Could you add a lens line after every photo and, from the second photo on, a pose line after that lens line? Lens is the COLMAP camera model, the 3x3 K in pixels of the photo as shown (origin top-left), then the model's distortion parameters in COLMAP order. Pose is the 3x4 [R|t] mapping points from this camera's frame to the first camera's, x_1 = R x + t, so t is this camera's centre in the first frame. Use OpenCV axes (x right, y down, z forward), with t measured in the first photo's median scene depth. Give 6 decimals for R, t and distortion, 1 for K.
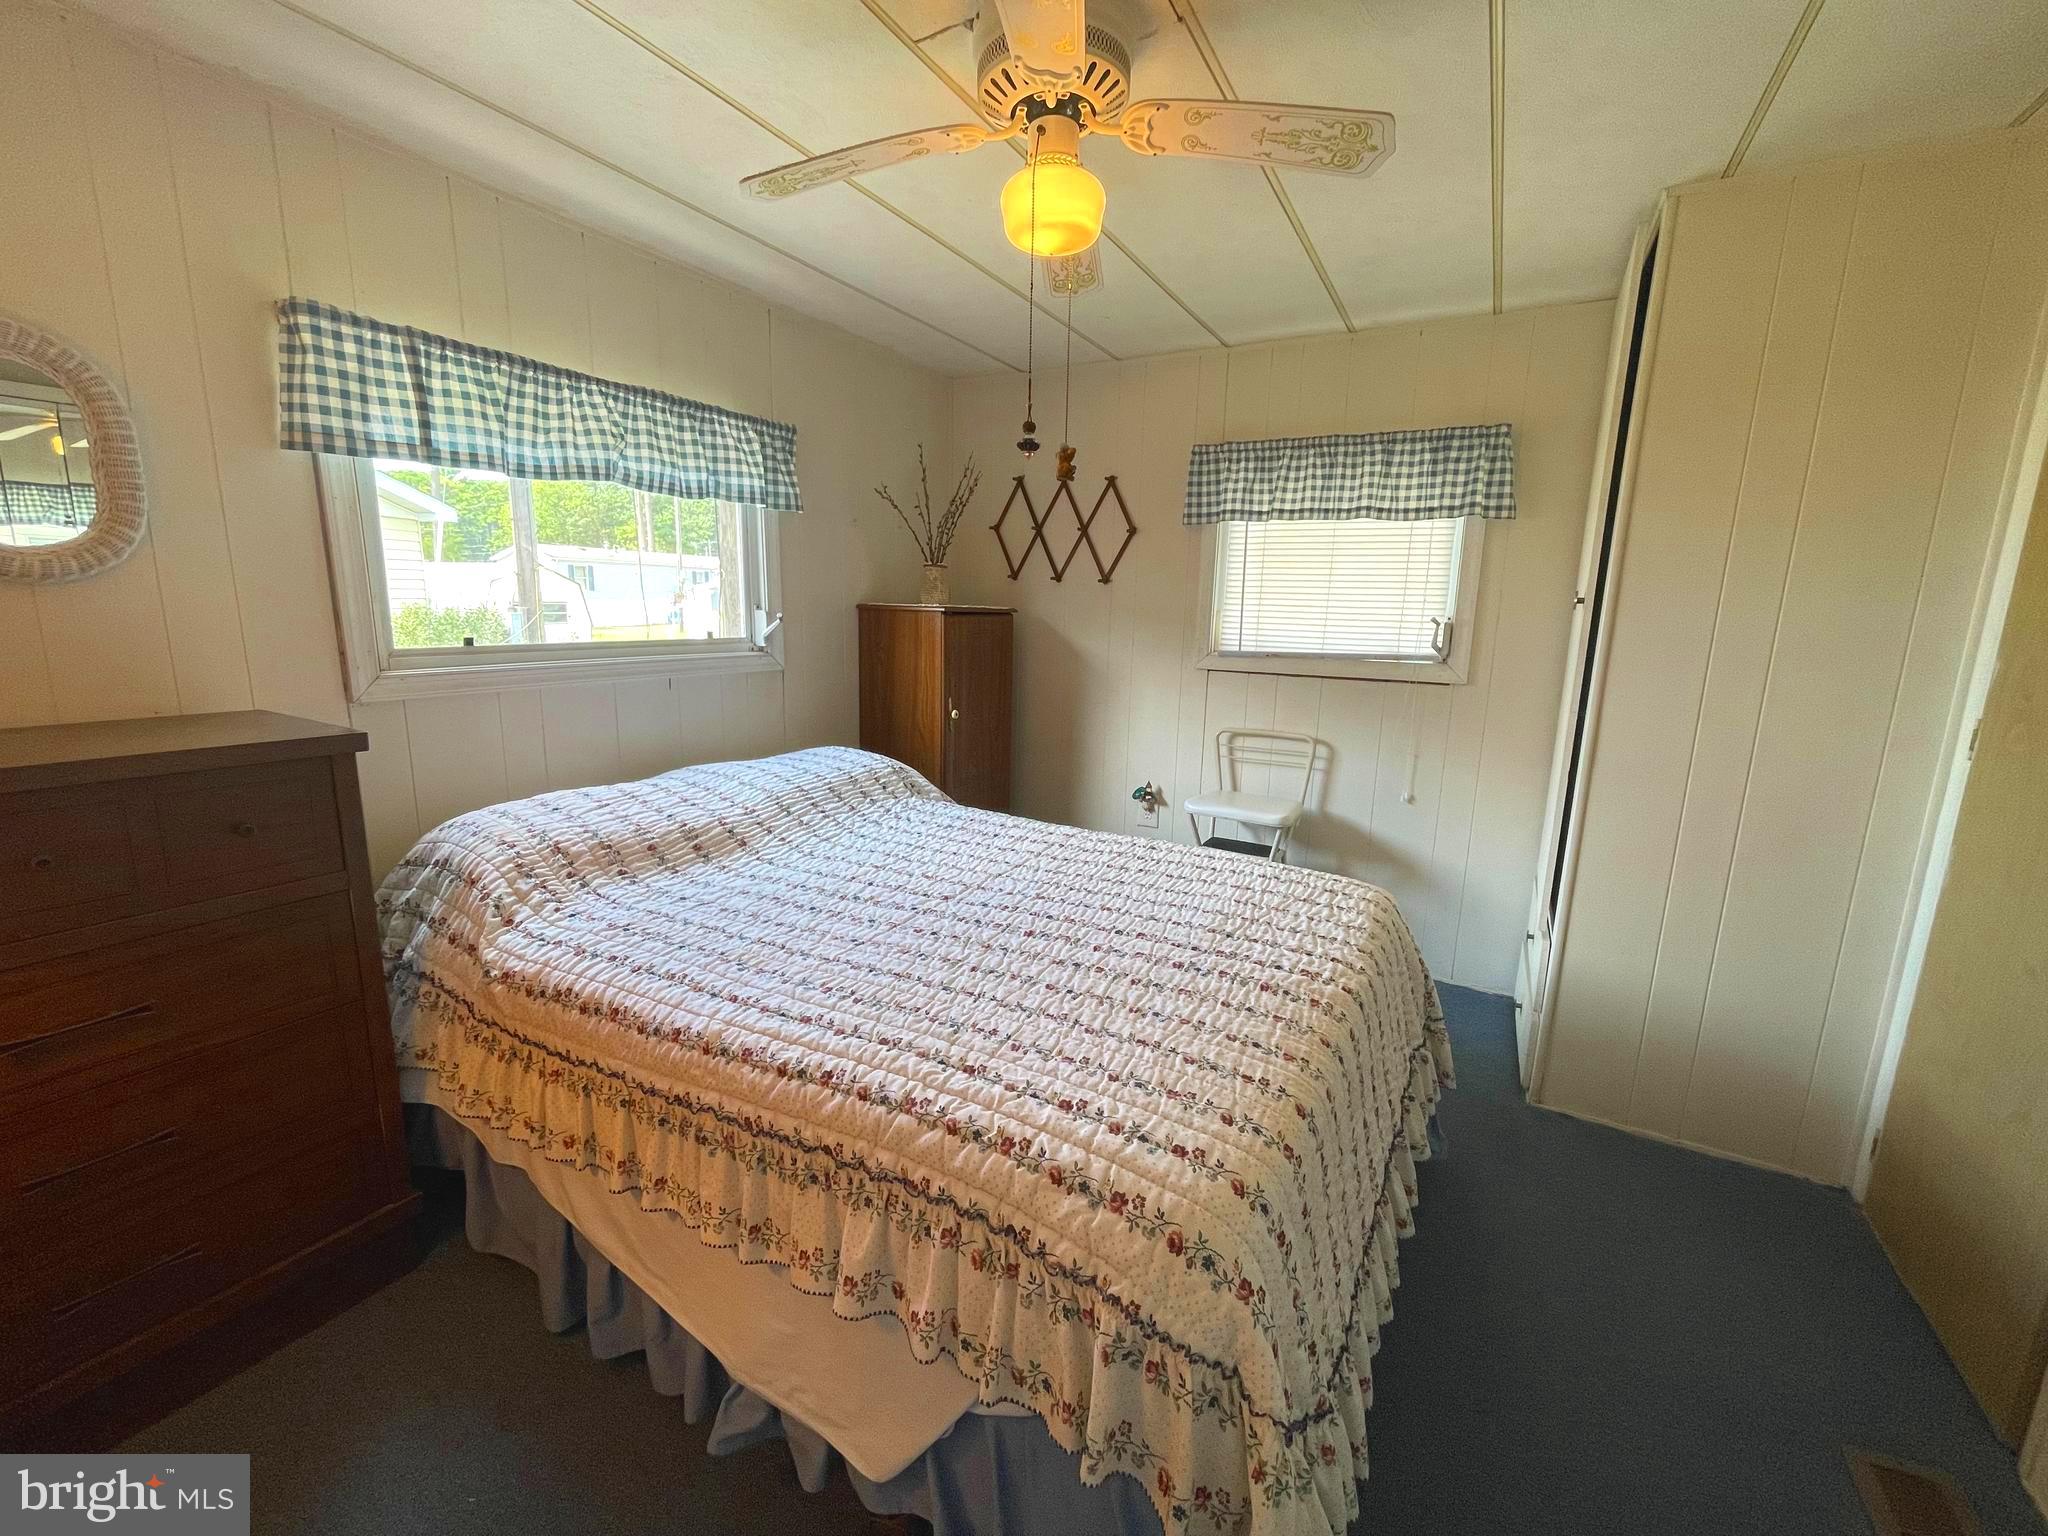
lens RADIAL K [[843.0, 0, 1019.7], [0, 843.0, 764.0], [0, 0, 1]] dist [0.011428, -0.000174]
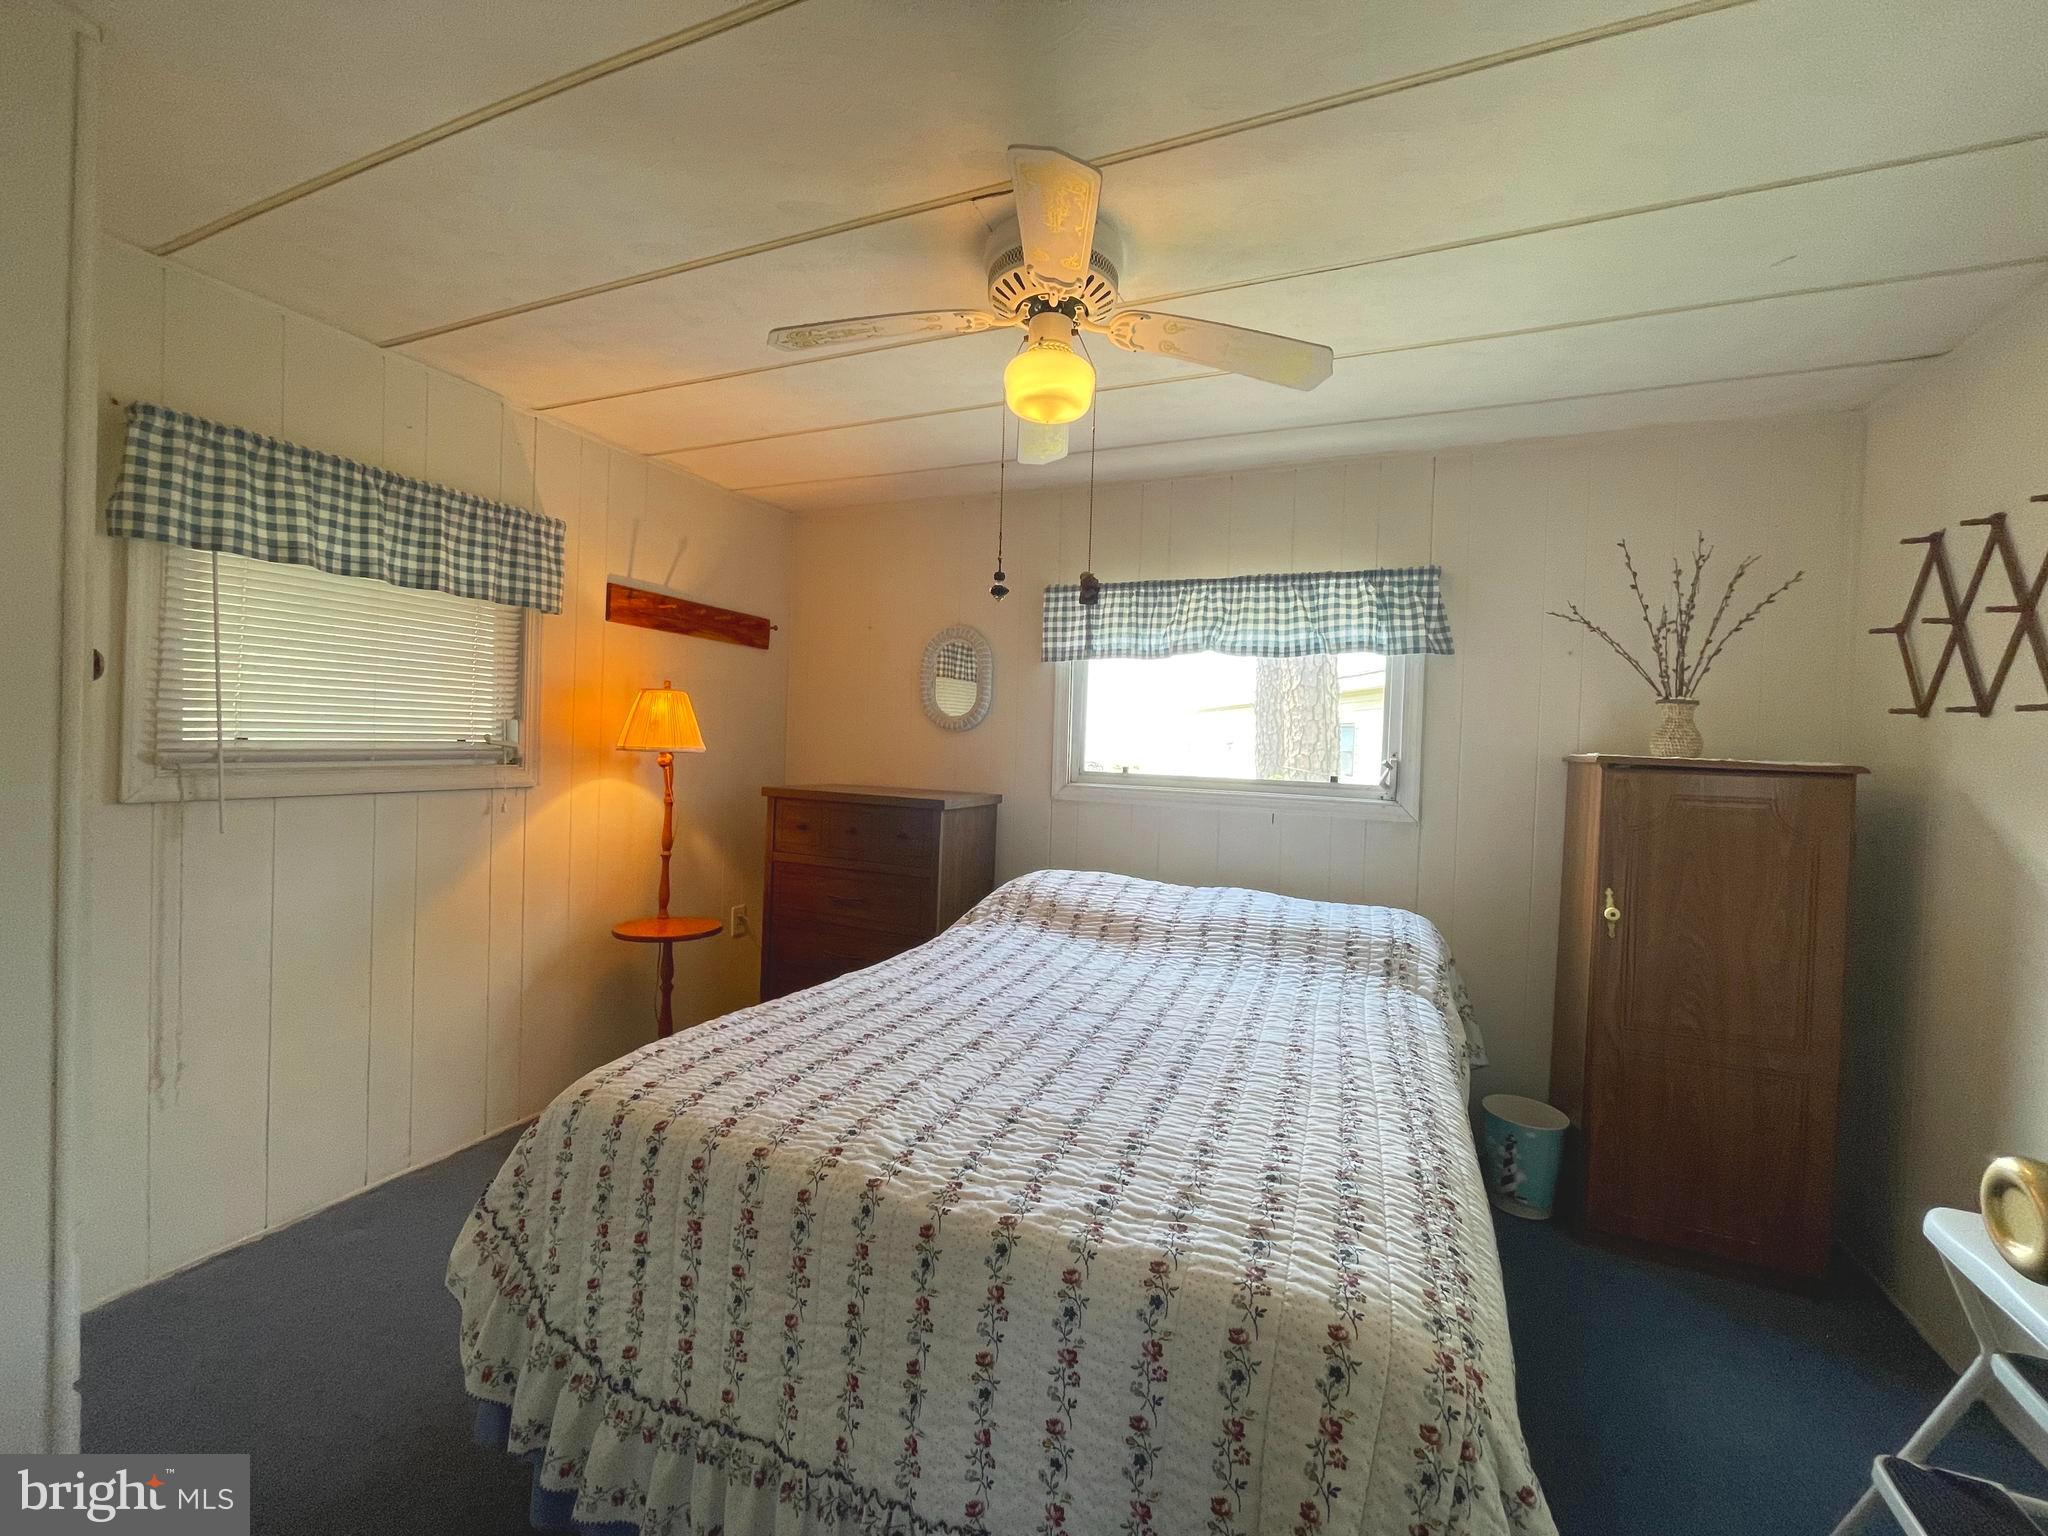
lens RADIAL K [[843.0, 0, 1022.9], [0, 843.0, 763.2], [0, 0, 1]] dist [0.011428, -0.000174]
pose [[0.087704, -0.003703, -0.996140, 0.837130], [-0.230833, 0.972699, -0.023939, -0.081247], [0.969033, 0.232042, 0.084455, 0.711419]]
